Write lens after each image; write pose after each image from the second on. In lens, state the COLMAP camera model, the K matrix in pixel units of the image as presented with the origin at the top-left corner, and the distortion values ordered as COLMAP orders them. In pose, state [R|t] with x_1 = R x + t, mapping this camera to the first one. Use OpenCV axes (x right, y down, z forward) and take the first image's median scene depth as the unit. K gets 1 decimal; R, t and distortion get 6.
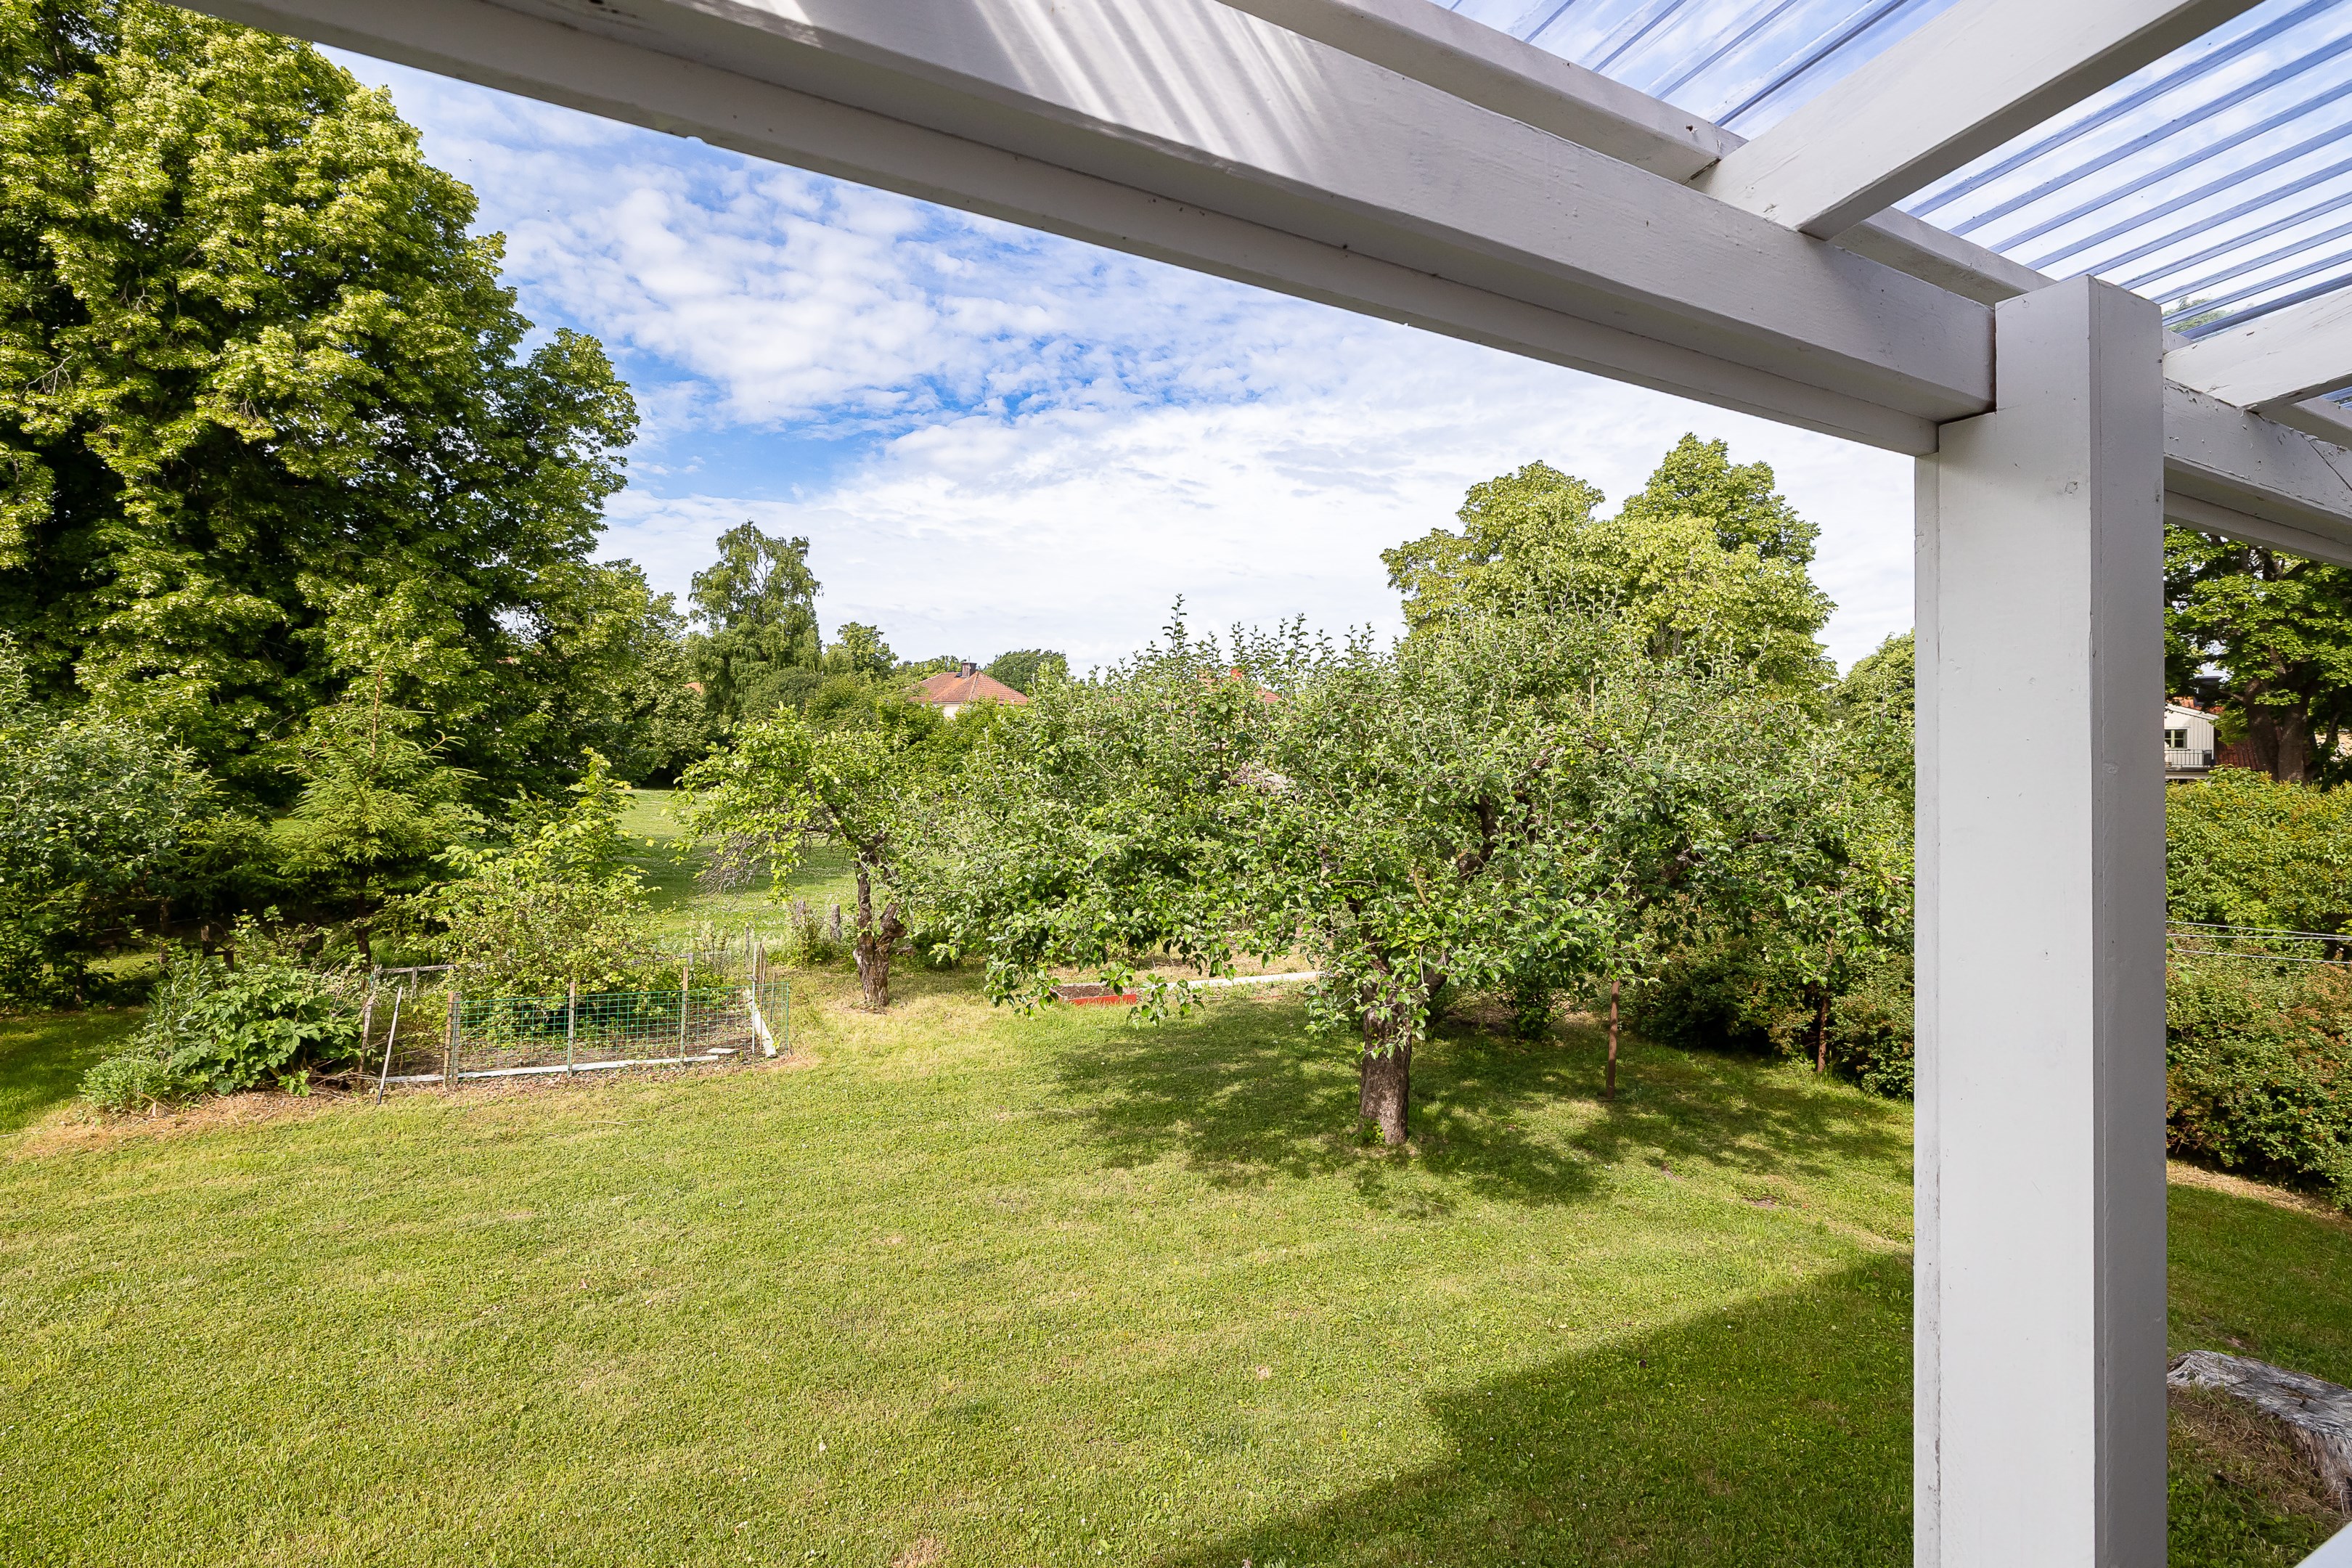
lens RADIAL K [[1150.1, 0, 1176.0], [0, 1150.1, 784.0], [0, 0, 1]] dist [-0.077974, 0.067020]
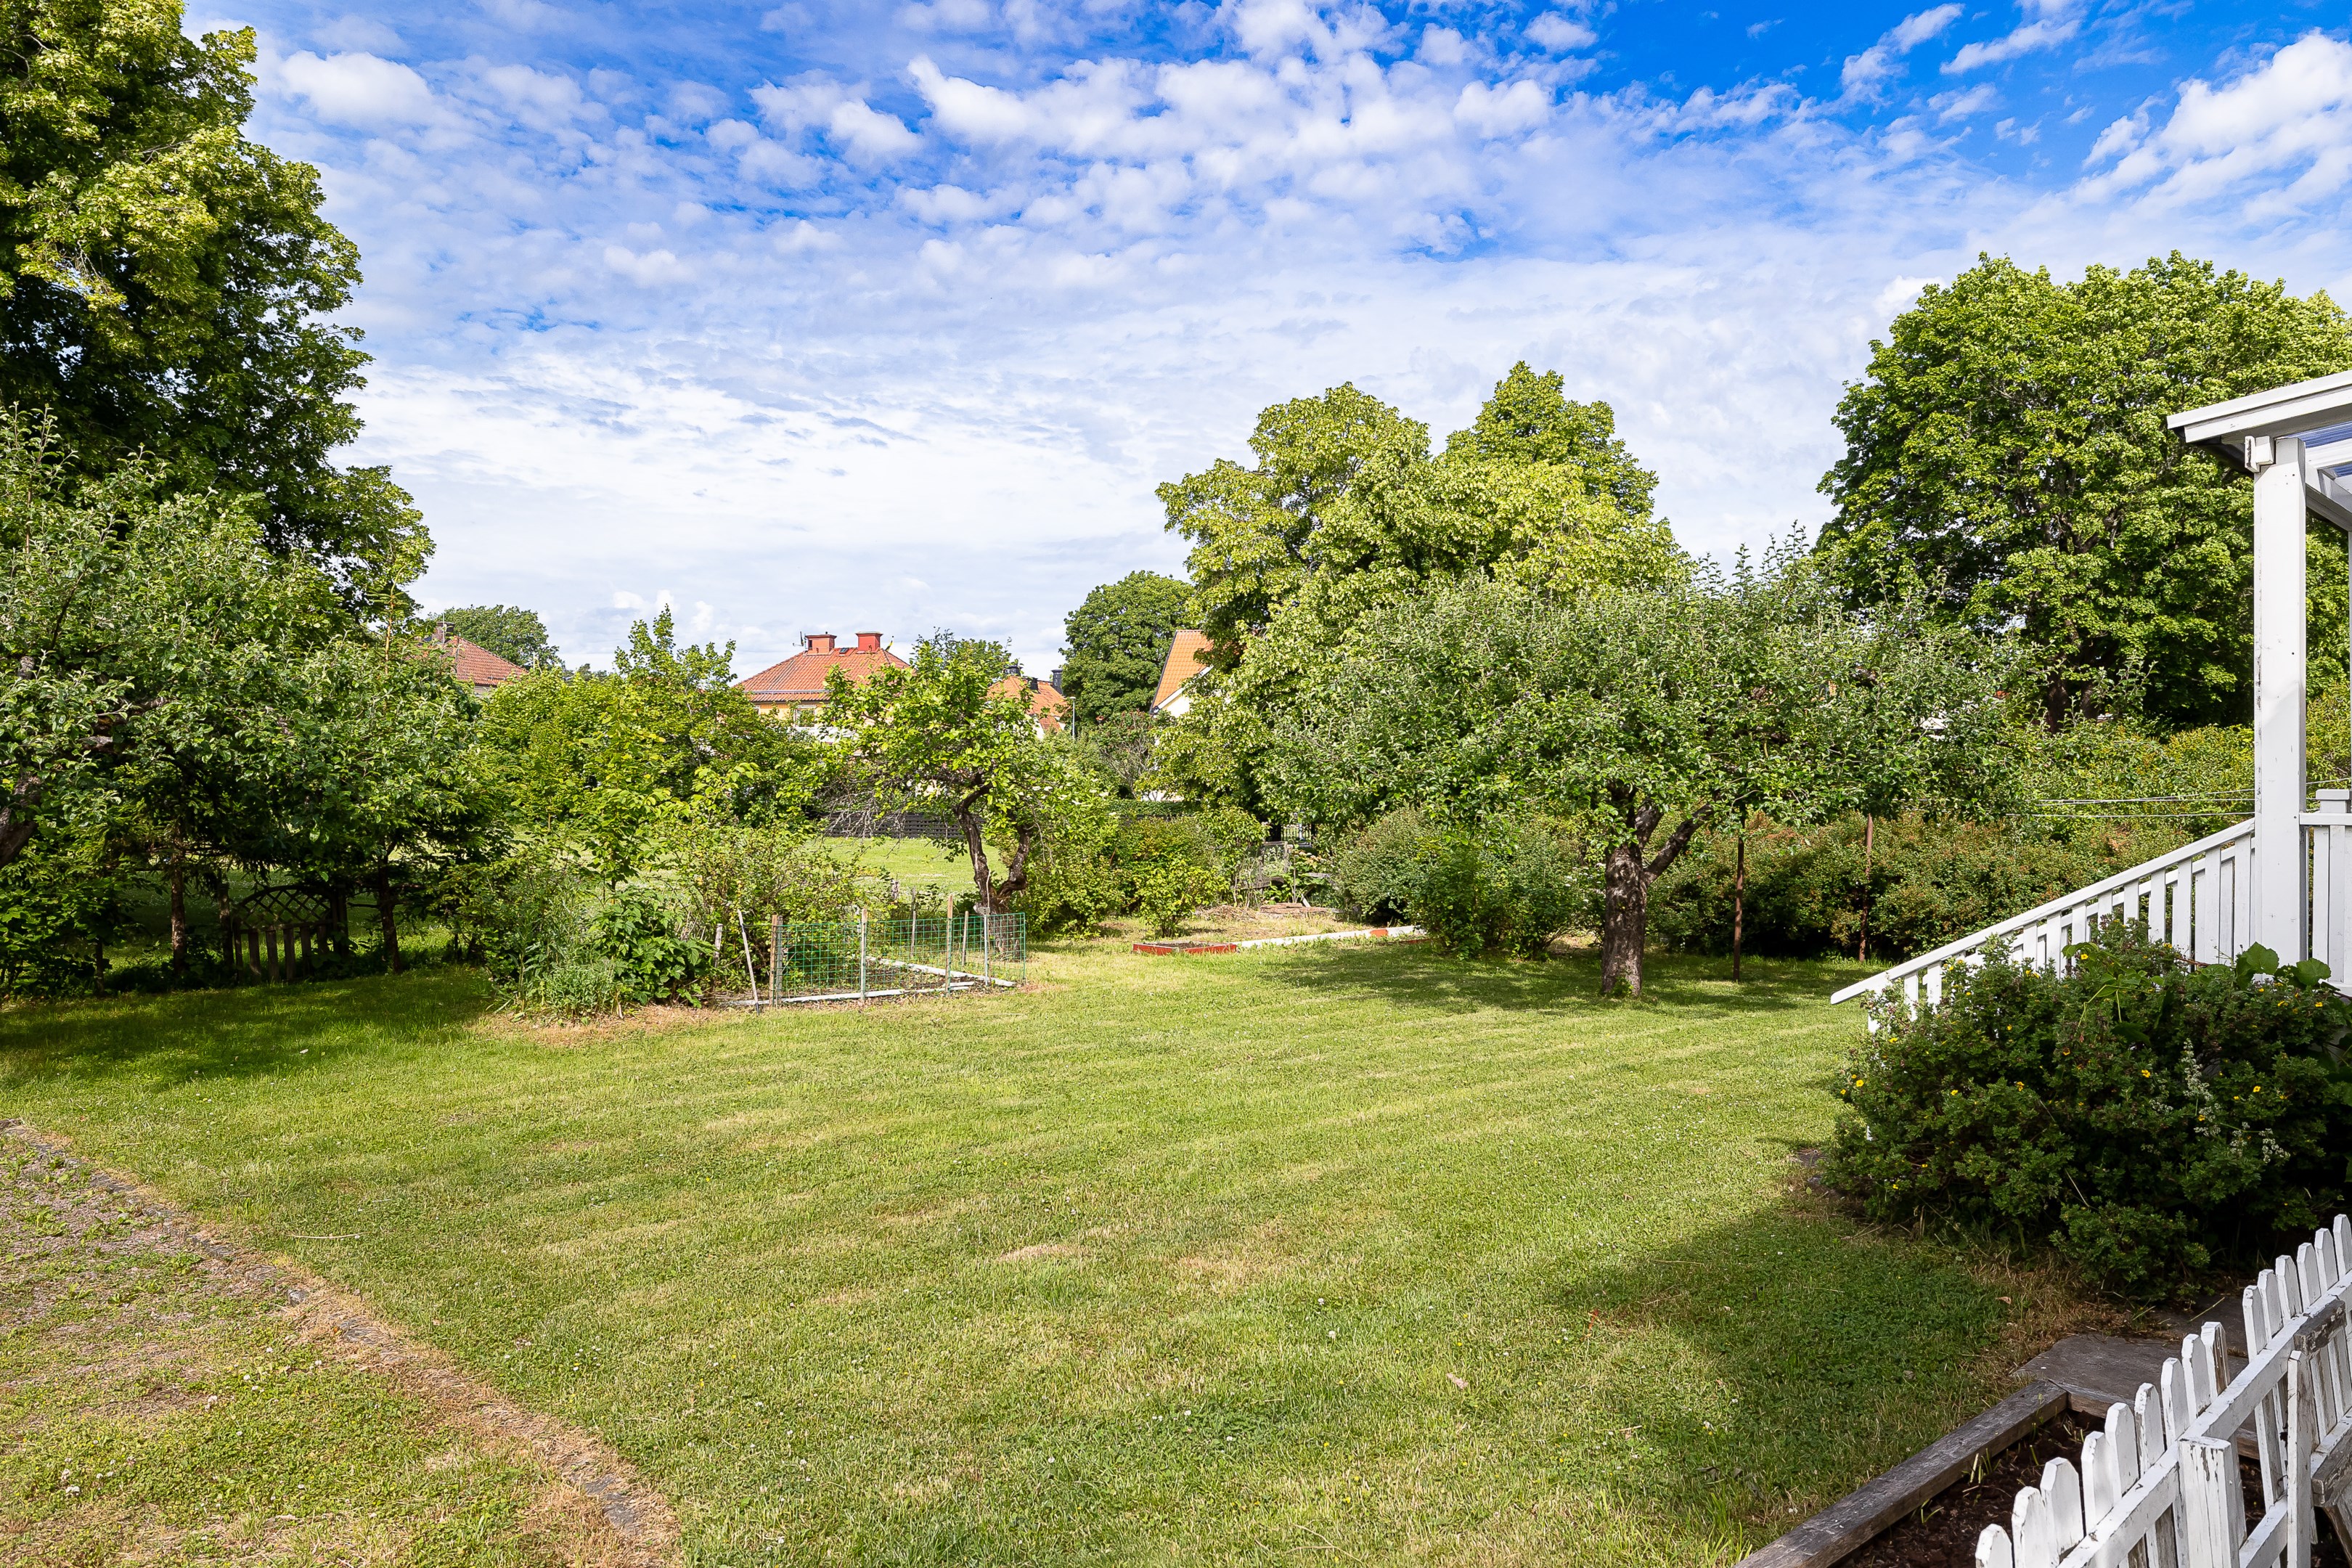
lens RADIAL K [[1694.9, 0, 1176.0], [0, 1694.9, 784.0], [0, 0, 1]] dist [-0.034869, -0.000821]
pose [[0.952618, -0.011303, 0.303958, -0.232718], [0.016733, 0.999744, -0.015263, 0.030157], [-0.303708, 0.019625, 0.952563, -0.165402]]
